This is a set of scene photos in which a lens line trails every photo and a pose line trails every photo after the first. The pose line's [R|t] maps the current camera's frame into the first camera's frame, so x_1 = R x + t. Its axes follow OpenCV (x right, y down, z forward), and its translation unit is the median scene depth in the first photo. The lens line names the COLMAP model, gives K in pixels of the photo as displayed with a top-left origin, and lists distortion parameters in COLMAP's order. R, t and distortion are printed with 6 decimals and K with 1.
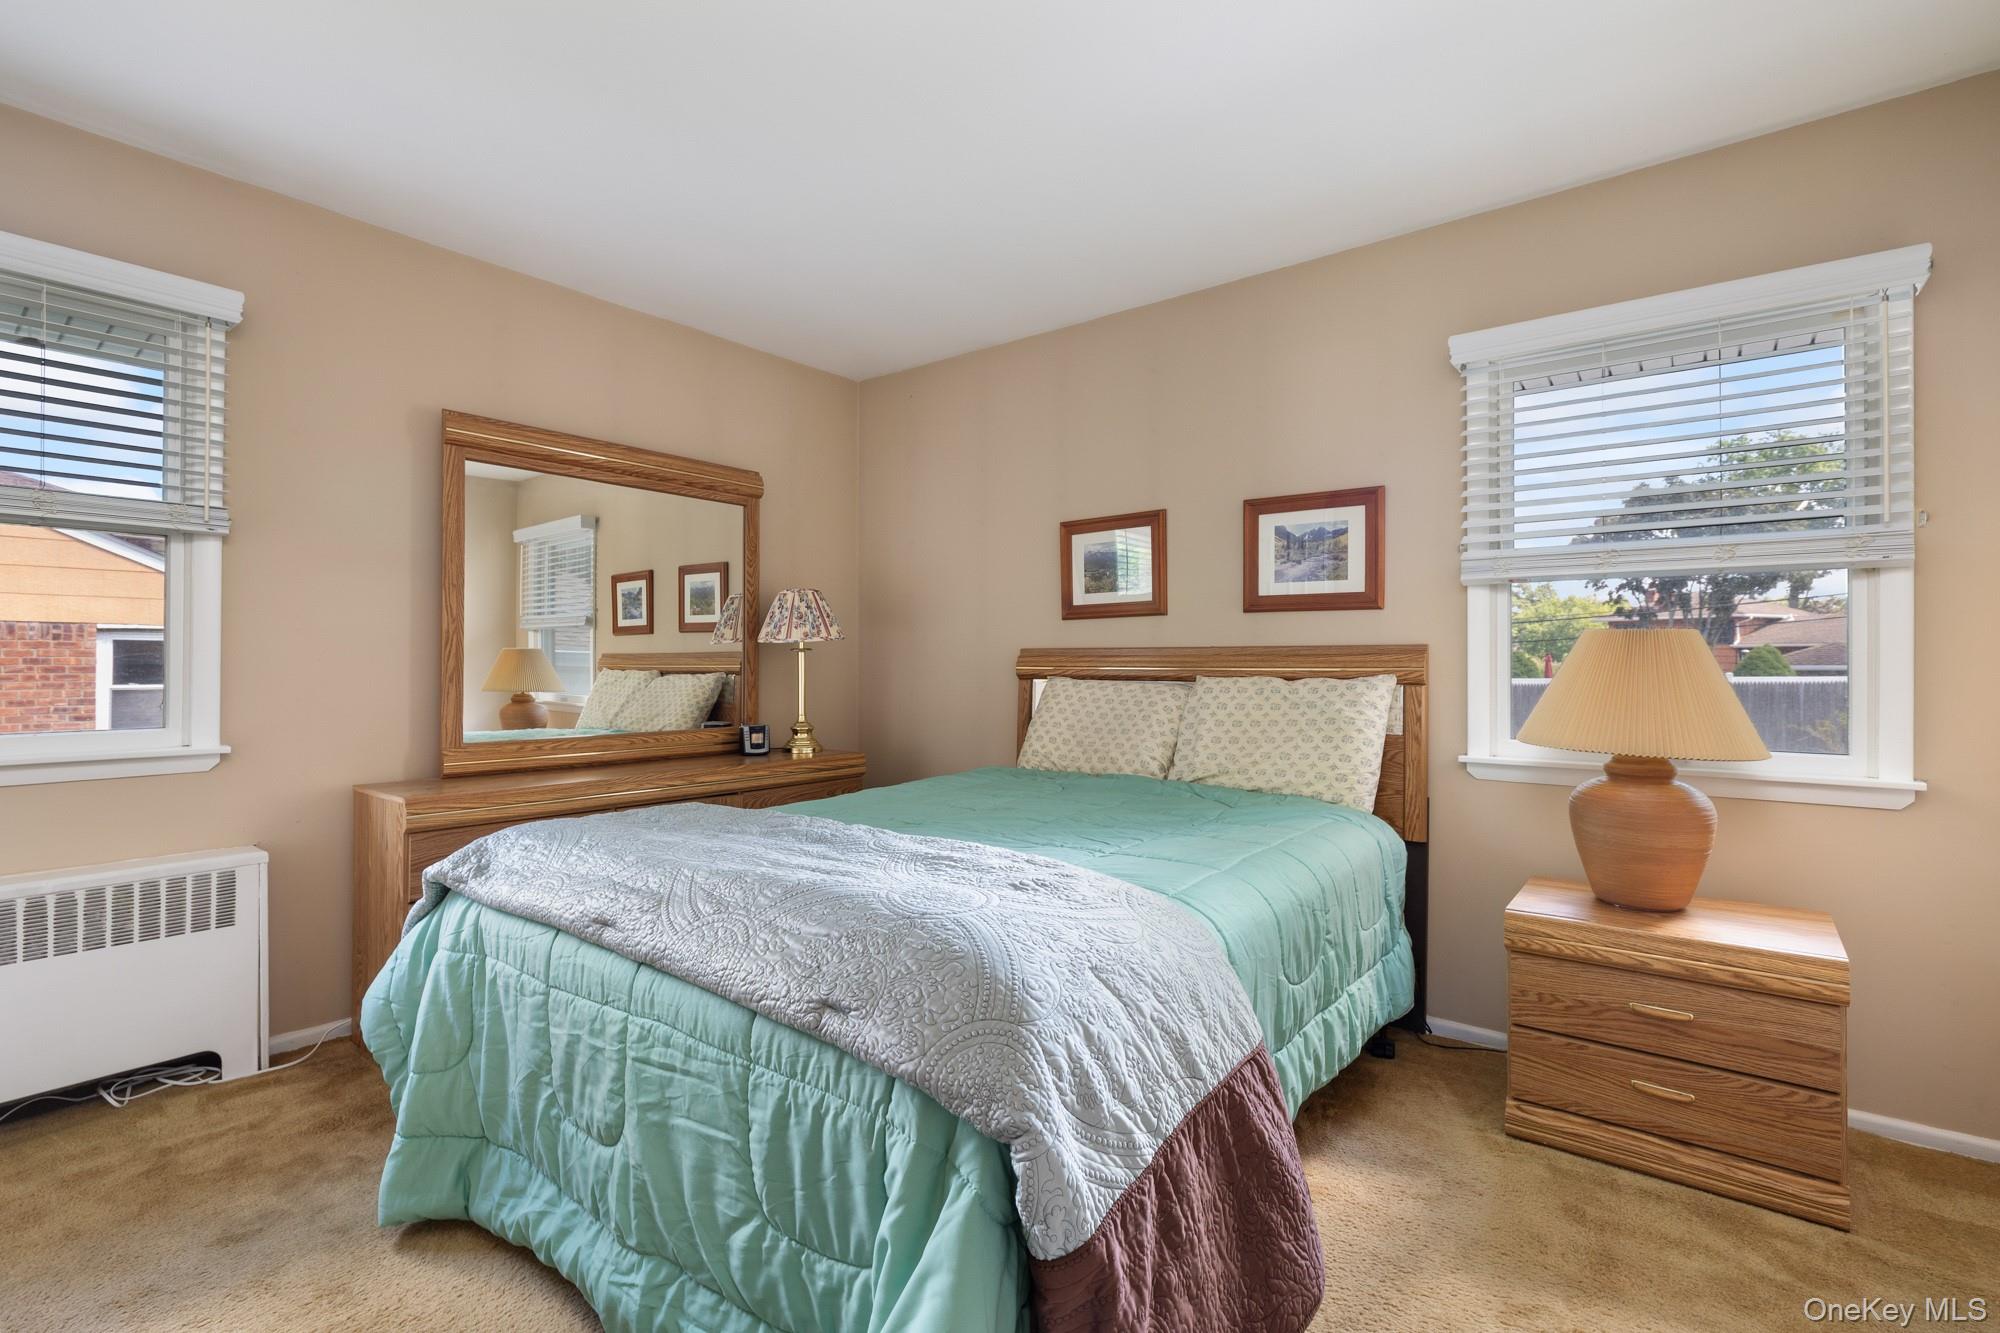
lens RADIAL K [[899.2, 0, 999.8], [0, 899.2, 665.5], [0, 0, 1]] dist [-0.002285, 0.000712]
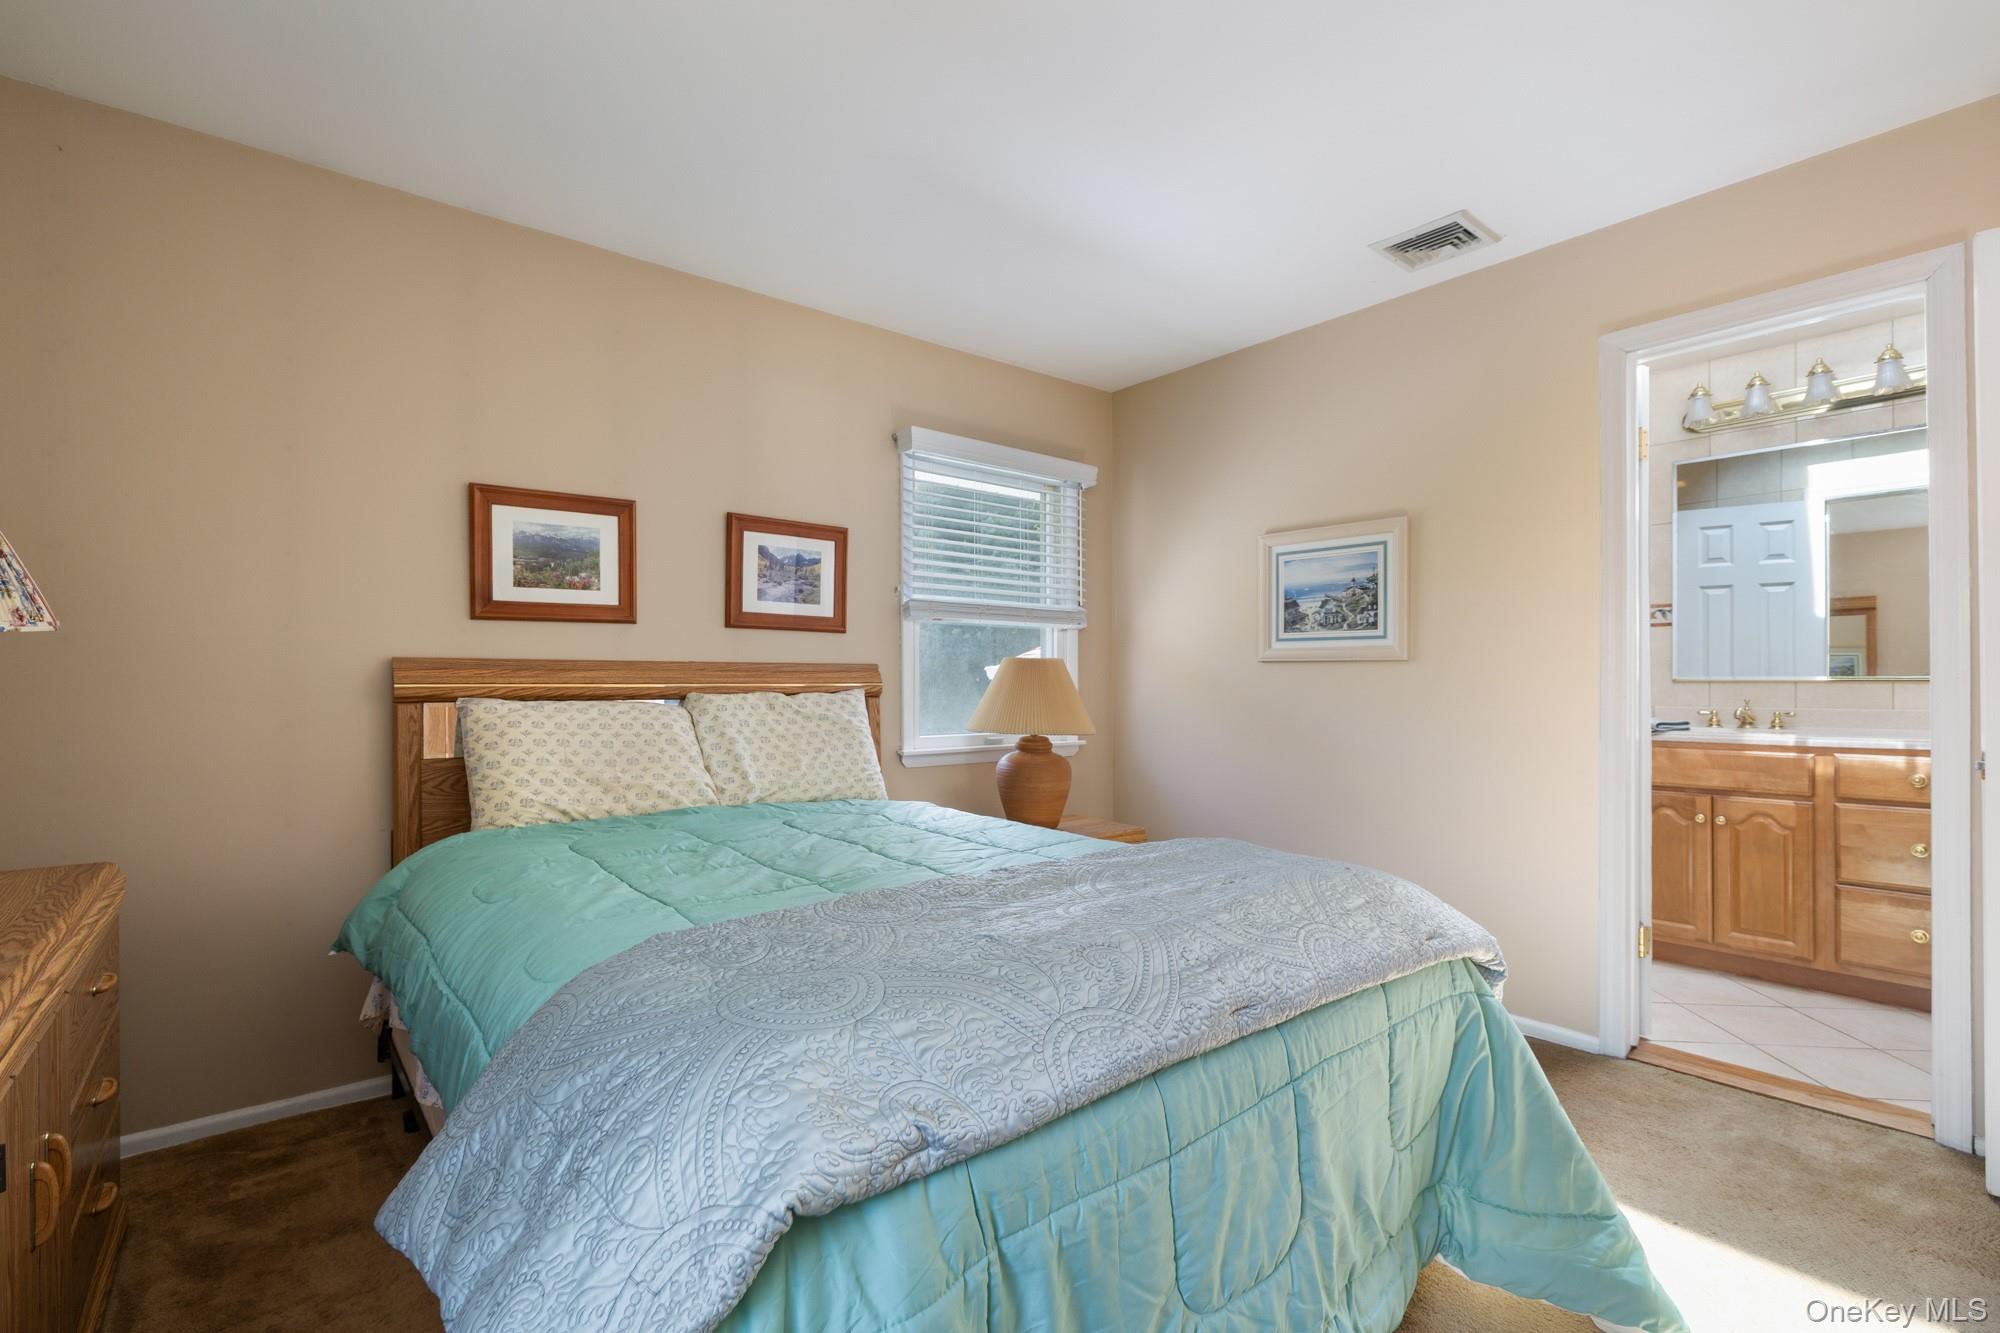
lens RADIAL K [[919.0, 0, 1004.1], [0, 919.0, 682.6], [0, 0, 1]] dist [-0.001415, -0.000164]
pose [[0.216807, -0.004150, 0.976206, -0.644918], [0.002326, 0.999990, 0.003735, -0.001919], [-0.976212, 0.001461, 0.216815, 0.497336]]
